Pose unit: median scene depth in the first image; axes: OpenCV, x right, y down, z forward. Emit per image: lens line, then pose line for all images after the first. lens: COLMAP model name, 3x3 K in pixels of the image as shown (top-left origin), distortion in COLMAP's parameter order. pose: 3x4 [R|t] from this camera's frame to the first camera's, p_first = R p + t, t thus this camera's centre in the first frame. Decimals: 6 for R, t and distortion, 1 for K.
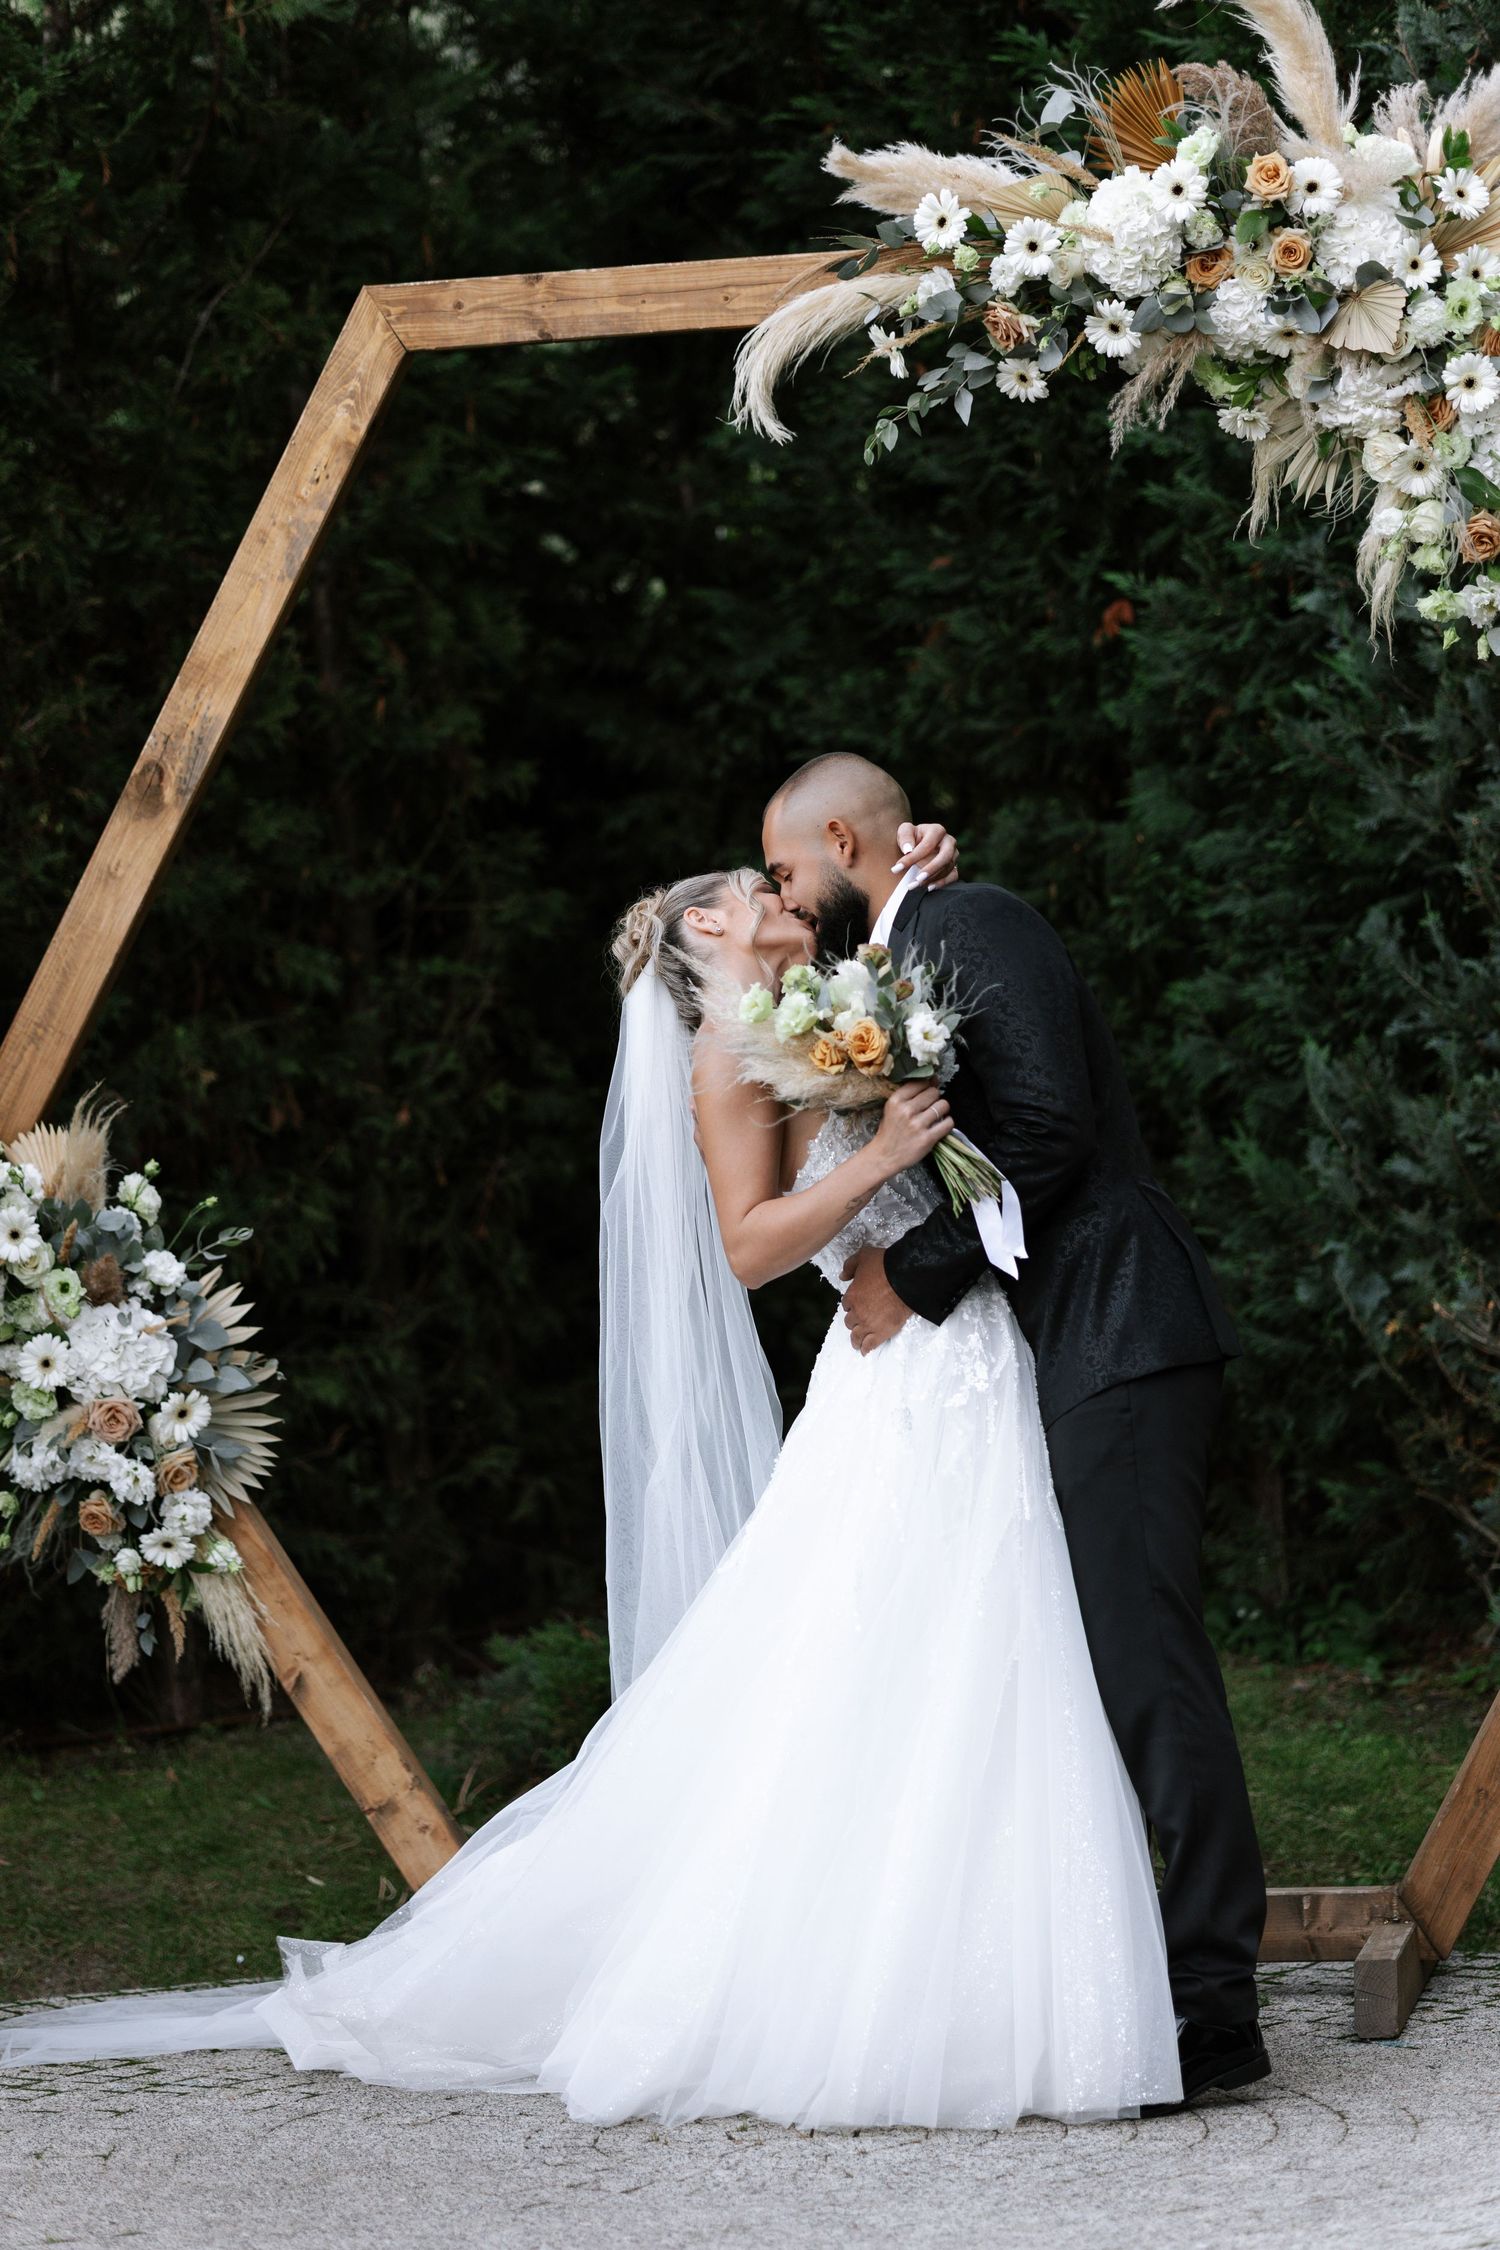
lens RADIAL K [[5172.6, 0, 791.0], [0, 5172.6, 1223.9], [0, 0, 1]] dist [0.153095, -1.227613]
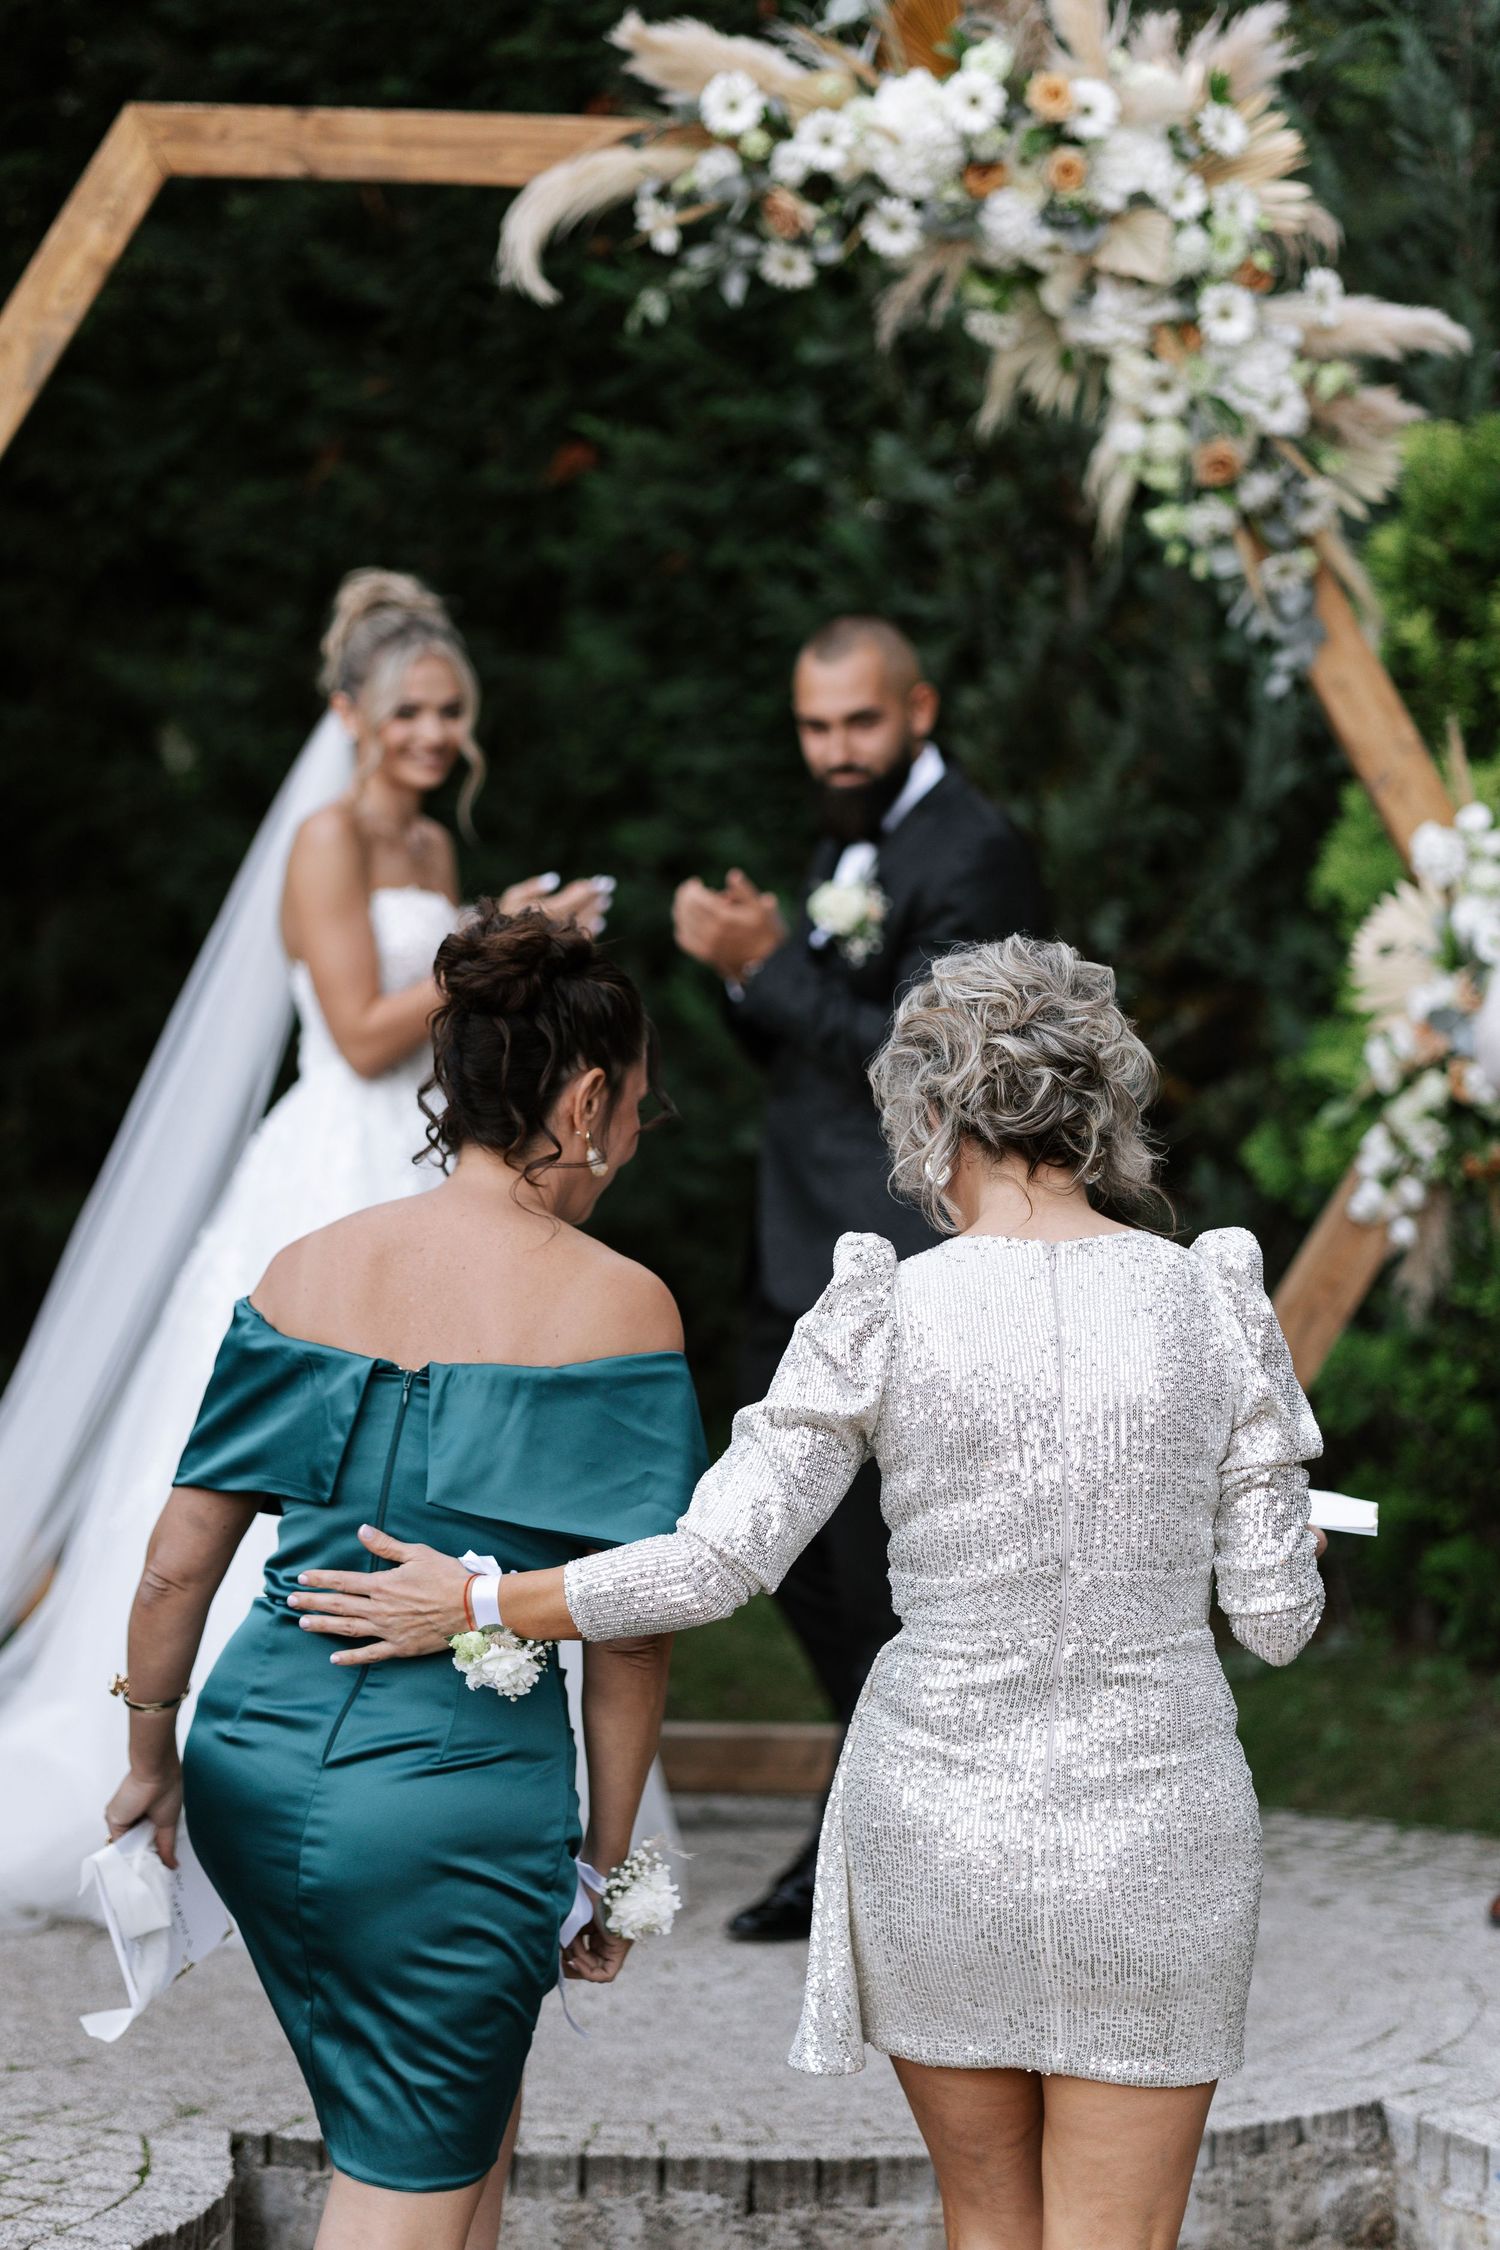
lens RADIAL K [[5172.6, 0, 791.0], [0, 5172.6, 1223.9], [0, 0, 1]] dist [0.153095, -1.227613]
pose [[0.965905, 0.047758, 0.254452, -0.207349], [-0.059385, 0.997504, 0.038207, -0.012704], [-0.251992, -0.052015, 0.966330, -0.003595]]
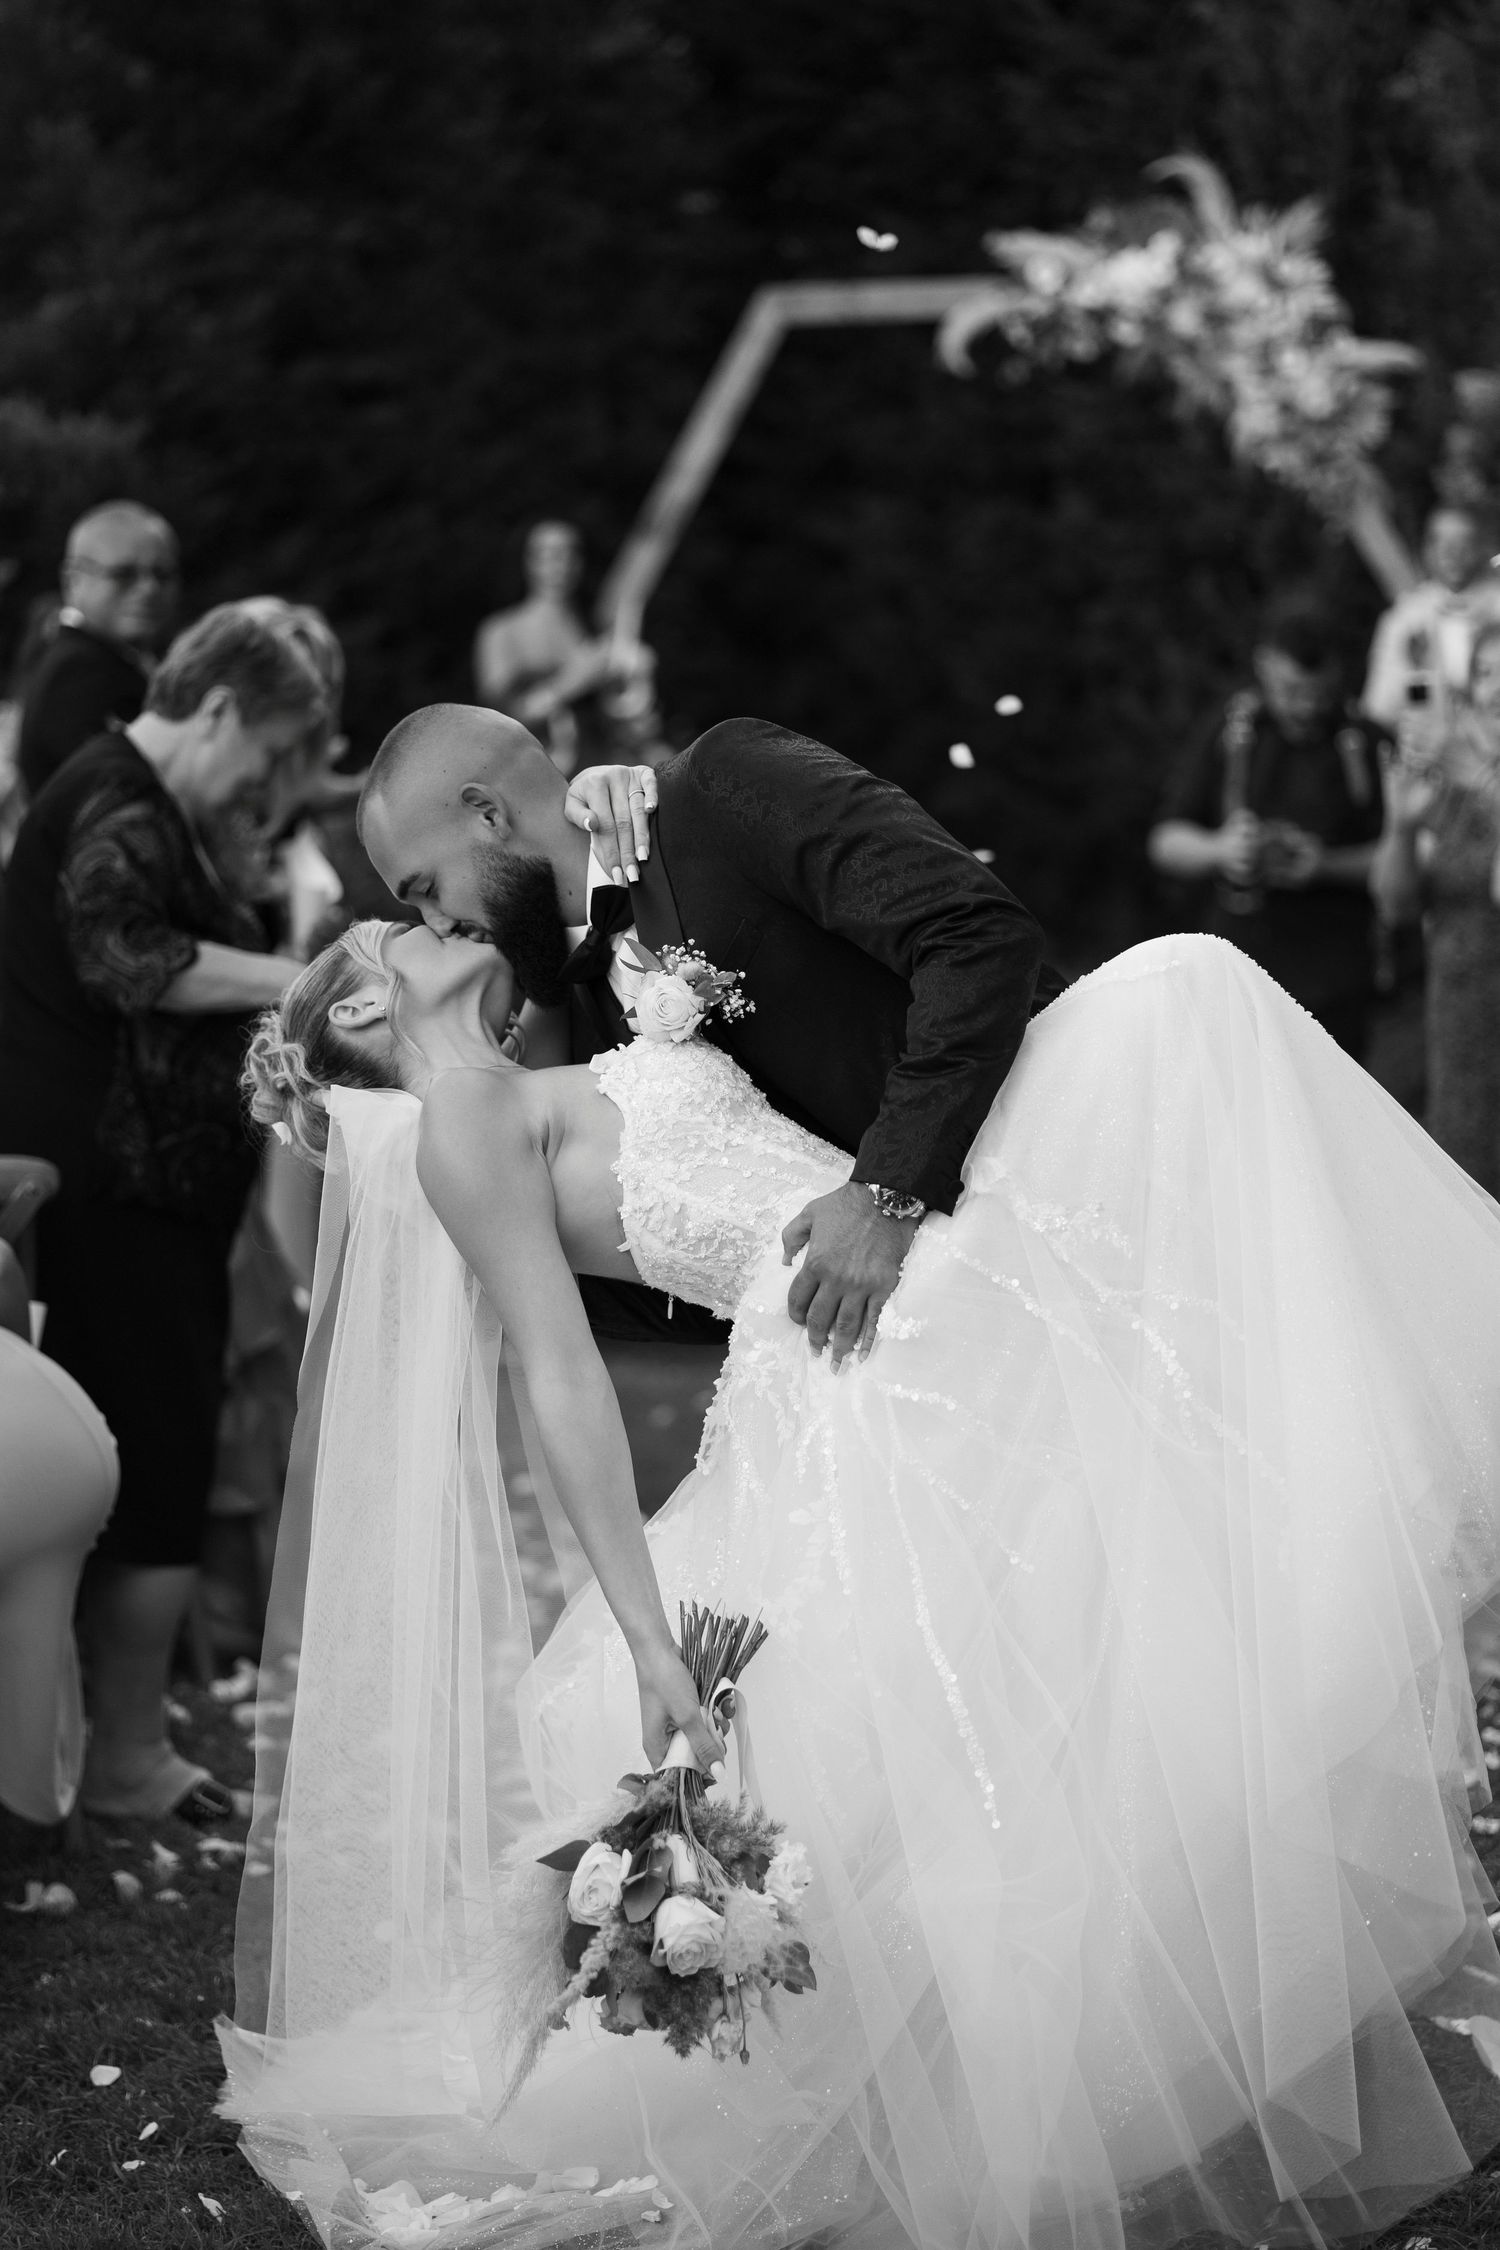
lens RADIAL K [[5172.6, 0, 791.0], [0, 5172.6, 1223.9], [0, 0, 1]] dist [0.153095, -1.227613]
pose [[0.996732, 0.003322, 0.080707, -0.245301], [-0.011138, 0.995261, 0.096598, -0.008387], [-0.080003, -0.097181, 0.992046, -1.148635]]
